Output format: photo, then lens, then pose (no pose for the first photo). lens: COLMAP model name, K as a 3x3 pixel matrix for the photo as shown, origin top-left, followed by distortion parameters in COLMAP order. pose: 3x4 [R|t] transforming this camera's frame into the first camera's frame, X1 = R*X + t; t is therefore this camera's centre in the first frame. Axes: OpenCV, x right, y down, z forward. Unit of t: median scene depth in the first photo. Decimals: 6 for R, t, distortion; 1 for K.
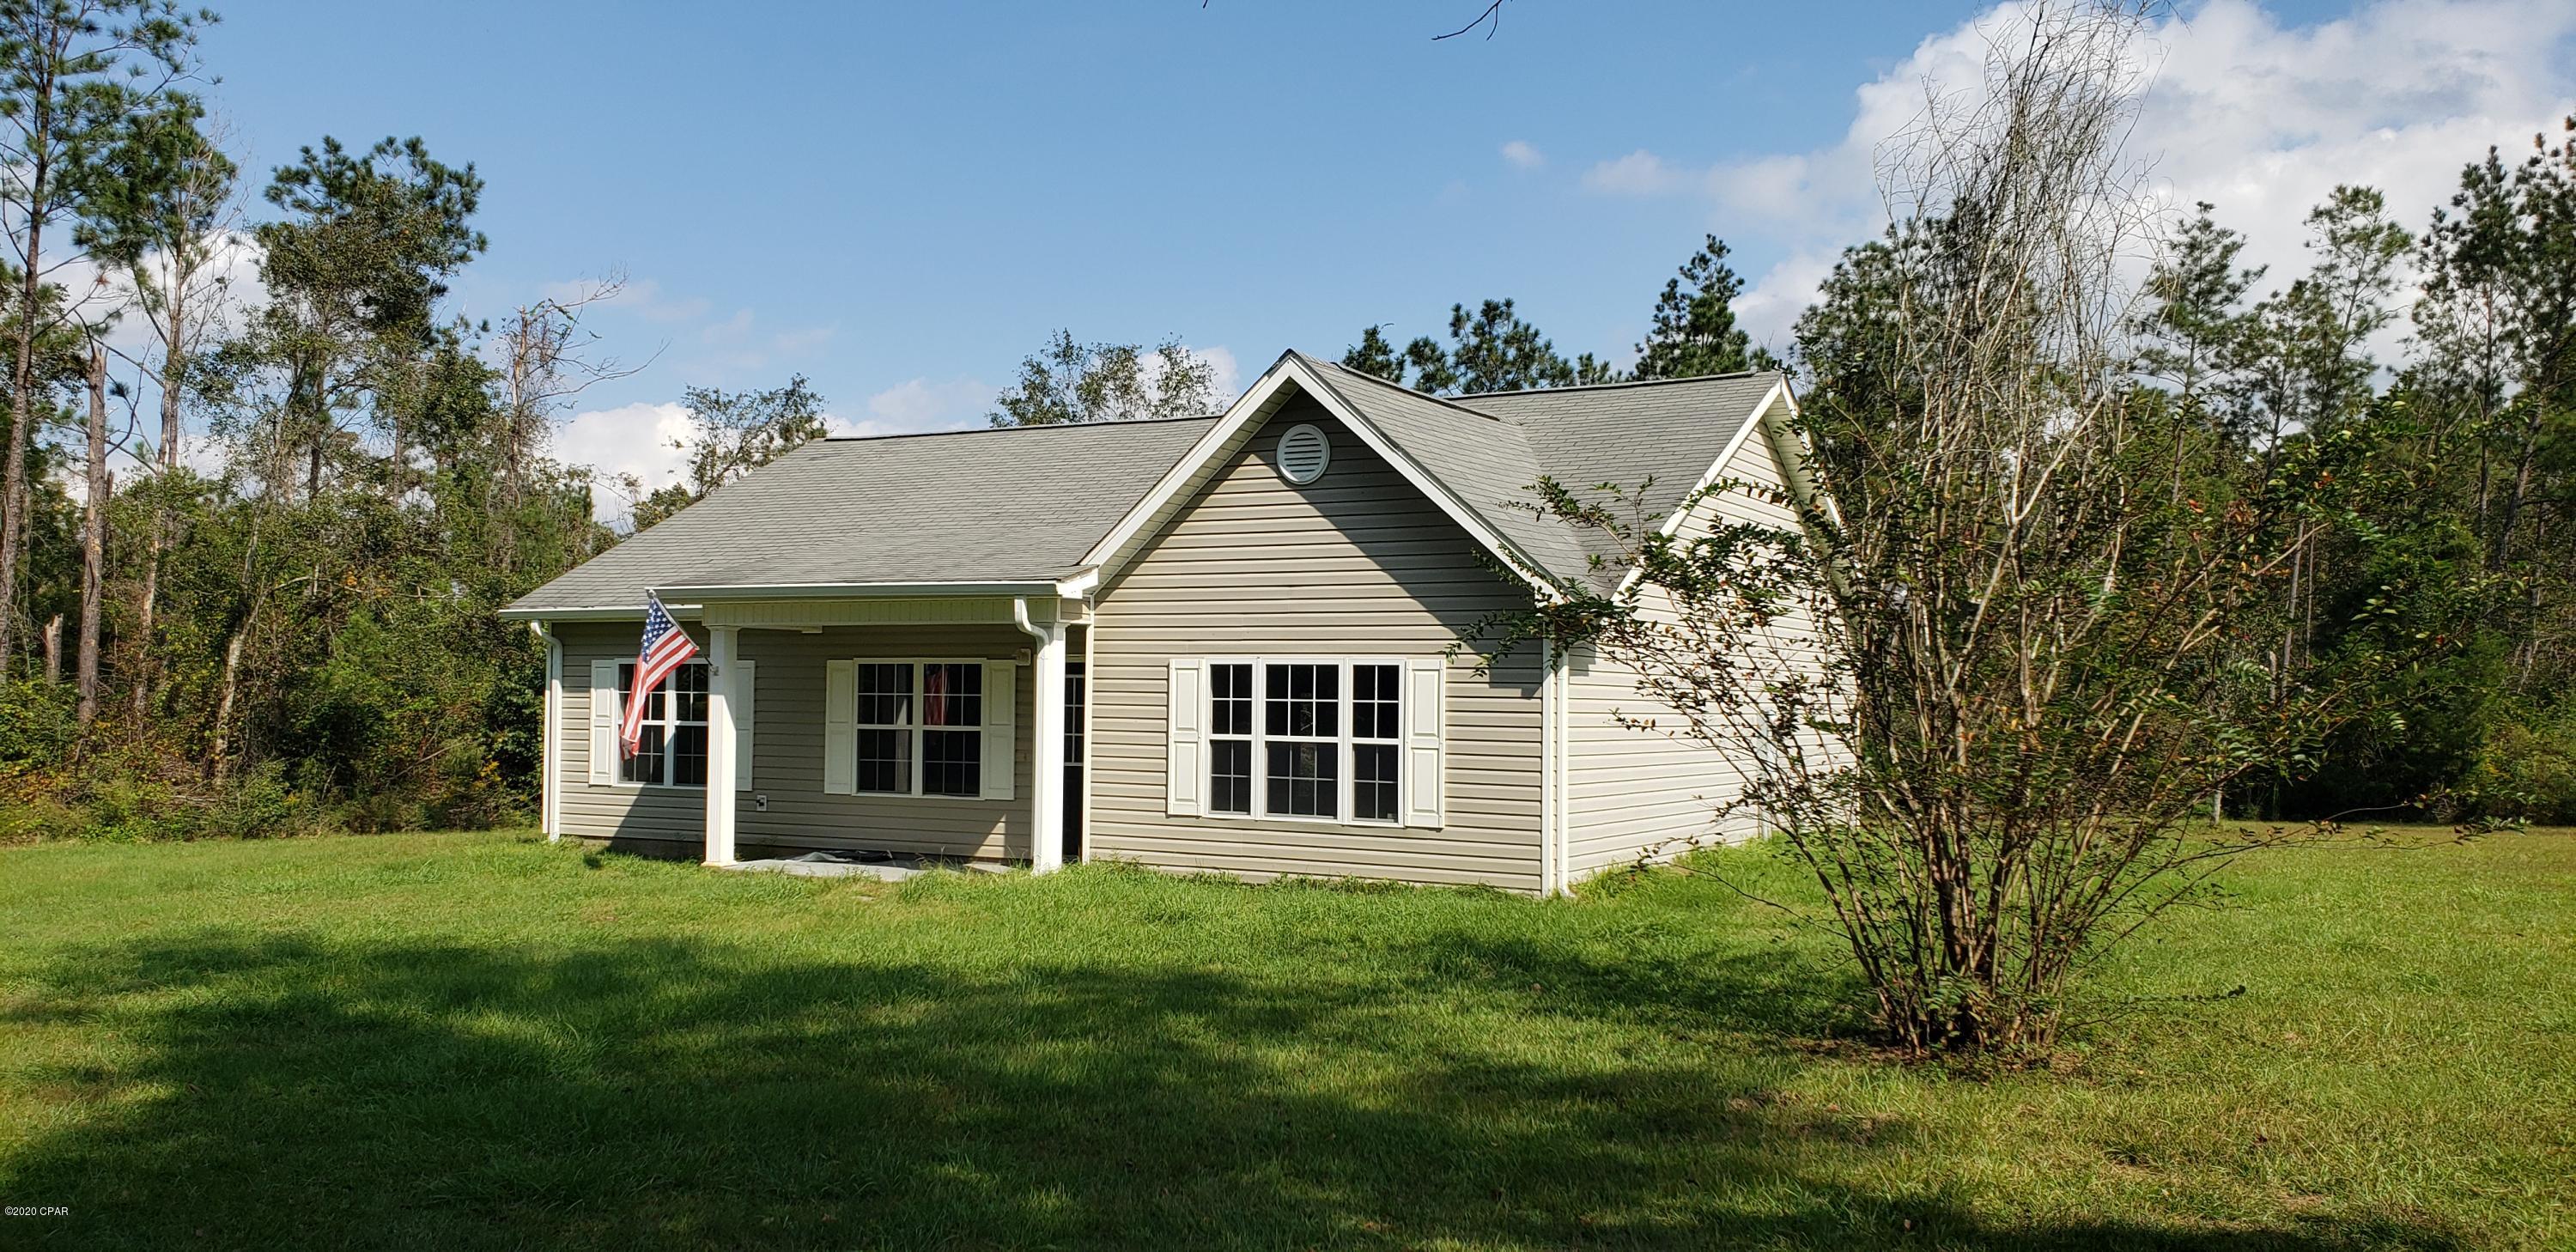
lens RADIAL K [[1937.5, 0, 1287.8], [0, 1937.5, 618.0], [0, 0, 1]] dist [0.051294, -0.074971]
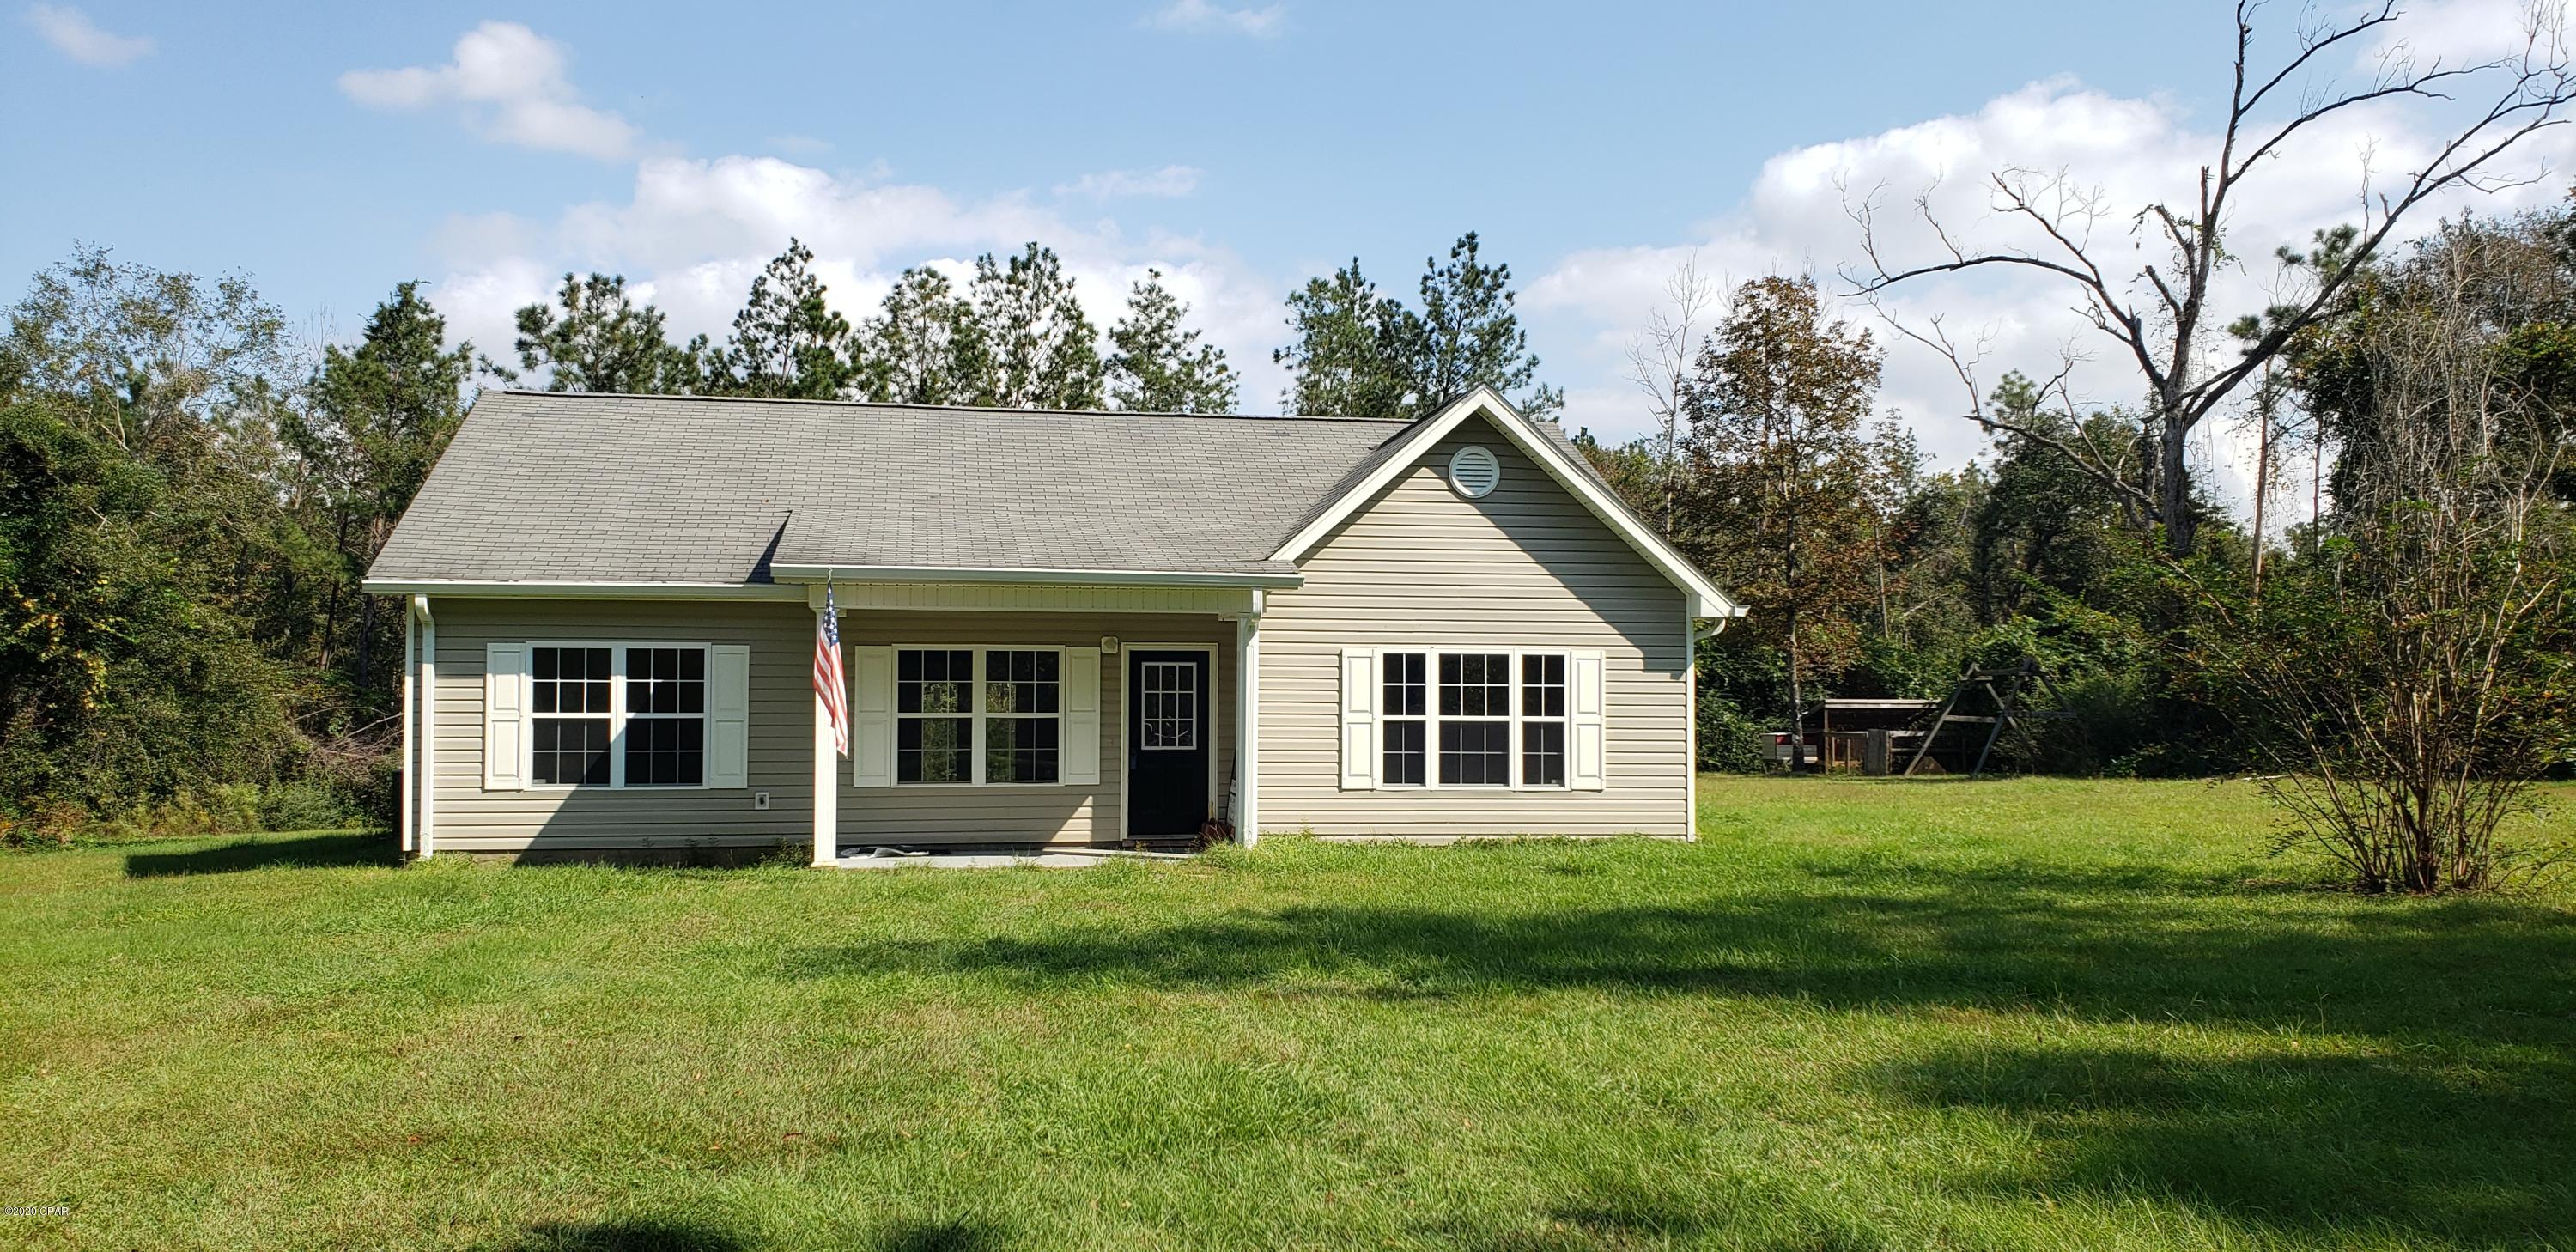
lens RADIAL K [[1937.5, 0, 1067.4], [0, 1937.5, 670.1], [0, 0, 1]] dist [0.051294, -0.074971]
pose [[0.784929, 0.000324, 0.619585, -0.881435], [-0.021491, 0.999412, 0.026704, 0.007693], [-0.619212, -0.034276, 0.784475, 0.238852]]
